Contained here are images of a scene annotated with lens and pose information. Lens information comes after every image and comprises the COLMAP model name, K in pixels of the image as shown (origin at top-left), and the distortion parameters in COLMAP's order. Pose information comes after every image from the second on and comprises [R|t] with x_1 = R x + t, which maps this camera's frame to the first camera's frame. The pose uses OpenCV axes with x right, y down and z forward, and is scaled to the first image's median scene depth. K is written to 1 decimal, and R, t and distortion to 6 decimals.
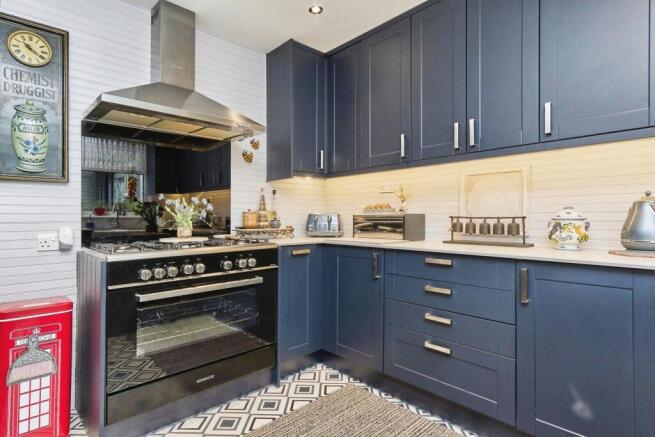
lens RADIAL K [[350.7, 0, 326.2], [0, 350.7, 219.1], [0, 0, 1]] dist [0.015329, 0.003721]
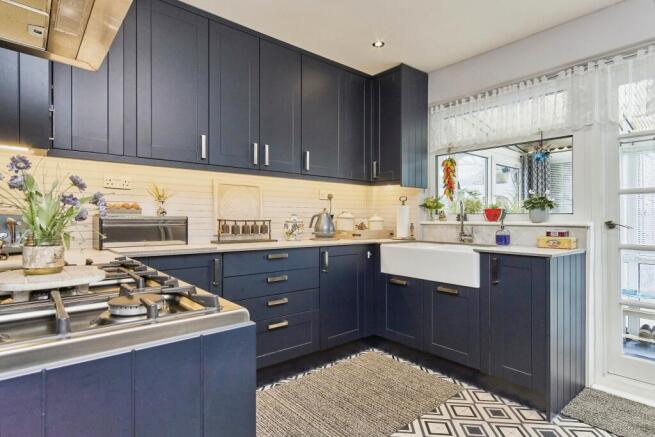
lens RADIAL K [[350.7, 0, 323.9], [0, 350.7, 217.4], [0, 0, 1]] dist [0.015329, 0.003721]
pose [[0.059986, 0.009989, 0.998149, -0.772994], [-0.001744, 0.999949, -0.009902, -0.003897], [-0.998198, -0.001147, 0.060000, 0.637114]]
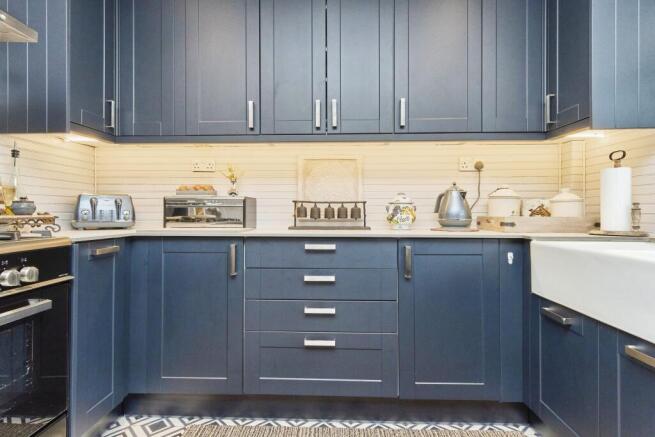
lens RADIAL K [[350.7, 0, 328.5], [0, 350.7, 213.5], [0, 0, 1]] dist [0.015329, 0.003721]
pose [[0.710384, 0.002978, 0.703808, -0.252660], [-0.001372, 0.999995, -0.002847, 0.030600], [-0.703813, 0.001057, 0.710384, 0.286088]]
